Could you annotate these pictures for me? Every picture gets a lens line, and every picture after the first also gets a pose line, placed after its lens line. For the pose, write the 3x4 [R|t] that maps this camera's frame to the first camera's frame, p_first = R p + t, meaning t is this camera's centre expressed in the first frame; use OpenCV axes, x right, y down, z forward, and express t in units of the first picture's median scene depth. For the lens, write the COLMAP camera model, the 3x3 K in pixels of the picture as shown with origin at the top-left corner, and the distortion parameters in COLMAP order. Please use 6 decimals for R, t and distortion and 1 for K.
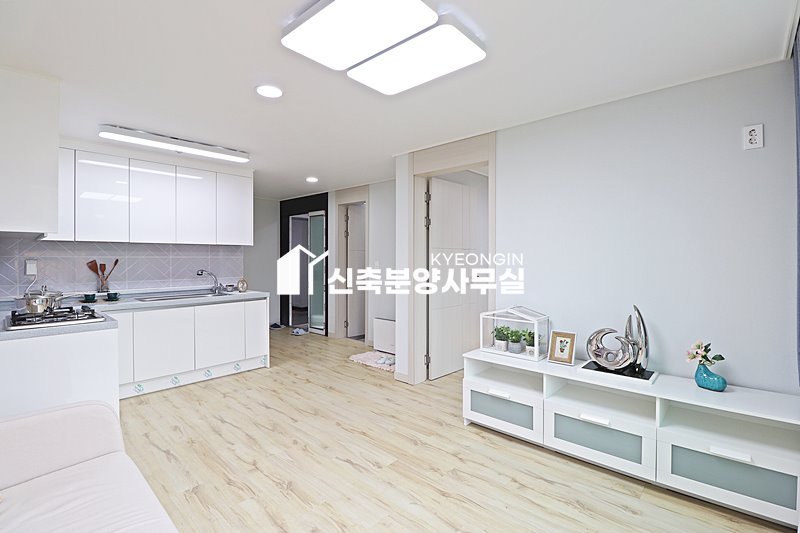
lens RADIAL K [[370.6, 0, 401.3], [0, 370.6, 258.3], [0, 0, 1]] dist [-0.013343, -0.005768]
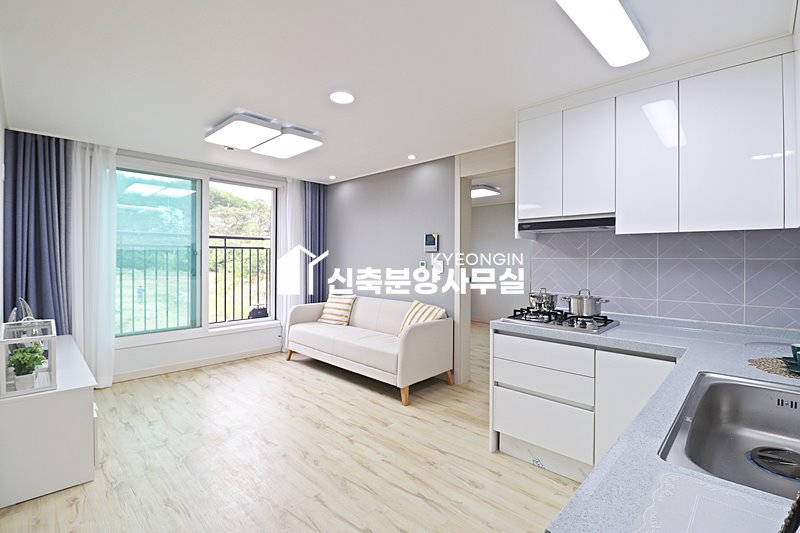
lens RADIAL K [[370.6, 0, 404.5], [0, 370.6, 259.9], [0, 0, 1]] dist [-0.013343, -0.005768]
pose [[-0.999727, -0.006043, 0.022565, -0.362548], [-0.005898, 0.999962, 0.006487, -0.003276], [-0.022603, 0.006352, -0.999724, 1.316820]]
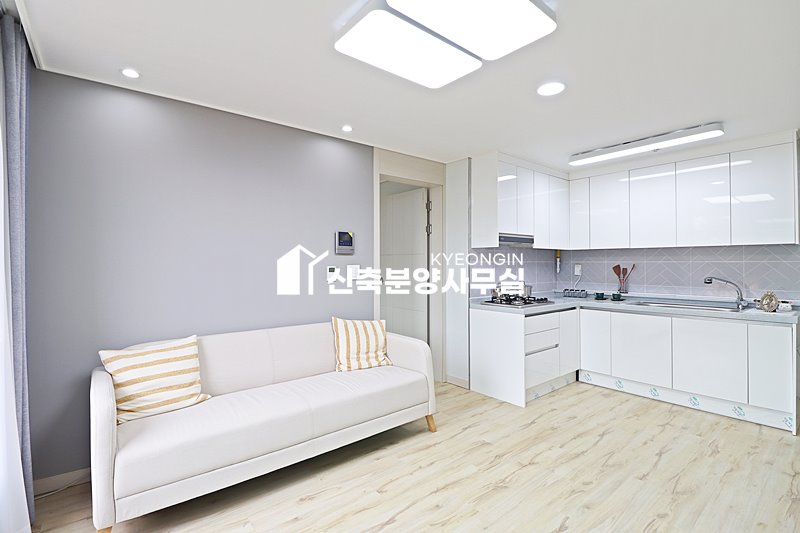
lens RADIAL K [[370.6, 0, 400.8], [0, 370.6, 260.7], [0, 0, 1]] dist [-0.013343, -0.005768]
pose [[-0.150257, -0.005864, -0.988630, 0.416881], [-0.001155, 0.999983, -0.005756, -0.000380], [0.988646, 0.000277, -0.150261, 0.491519]]
